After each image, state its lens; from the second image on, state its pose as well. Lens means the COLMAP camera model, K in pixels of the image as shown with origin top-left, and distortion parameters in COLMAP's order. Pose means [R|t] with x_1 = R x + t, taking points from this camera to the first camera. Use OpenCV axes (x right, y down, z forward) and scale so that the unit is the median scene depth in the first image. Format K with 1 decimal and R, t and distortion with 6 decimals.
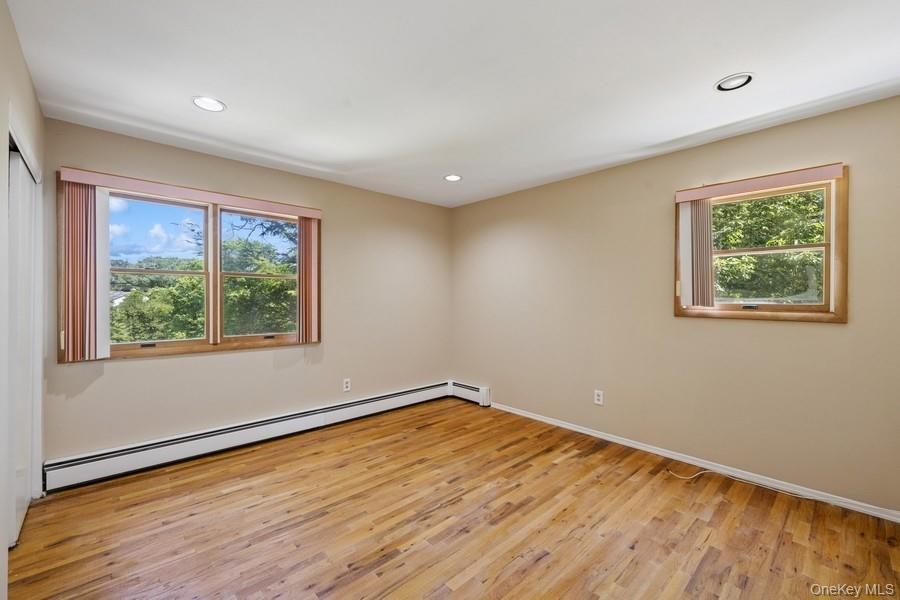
lens RADIAL K [[376.1, 0, 442.3], [0, 376.1, 301.1], [0, 0, 1]] dist [0.002383, 0.000599]
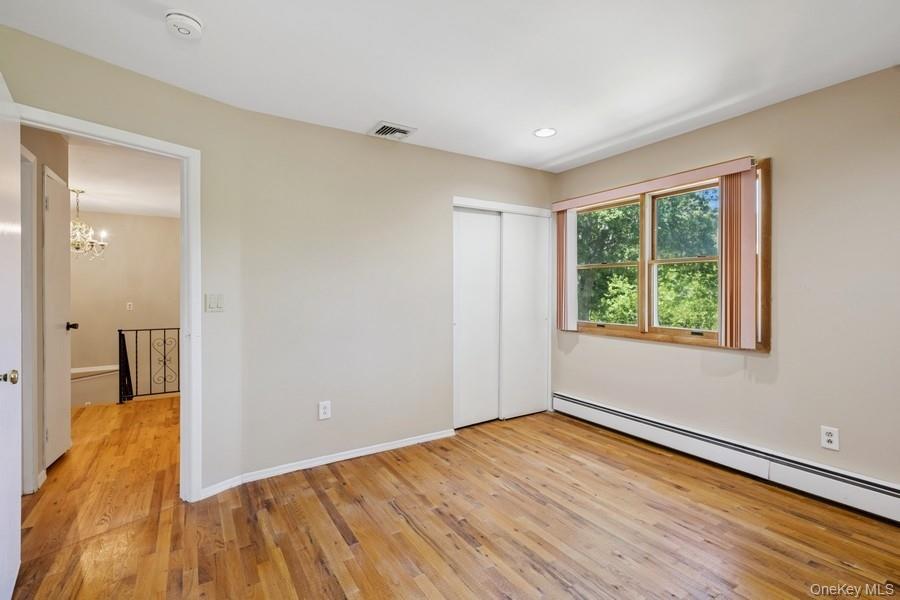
lens RADIAL K [[408.5, 0, 447.2], [0, 408.5, 290.9], [0, 0, 1]] dist [0.000231, 0.000099]
pose [[-0.169624, 0.000761, -0.985509, 0.662006], [-0.006401, 0.999978, 0.001874, 0.004823], [0.985488, 0.006626, -0.169615, 0.779519]]
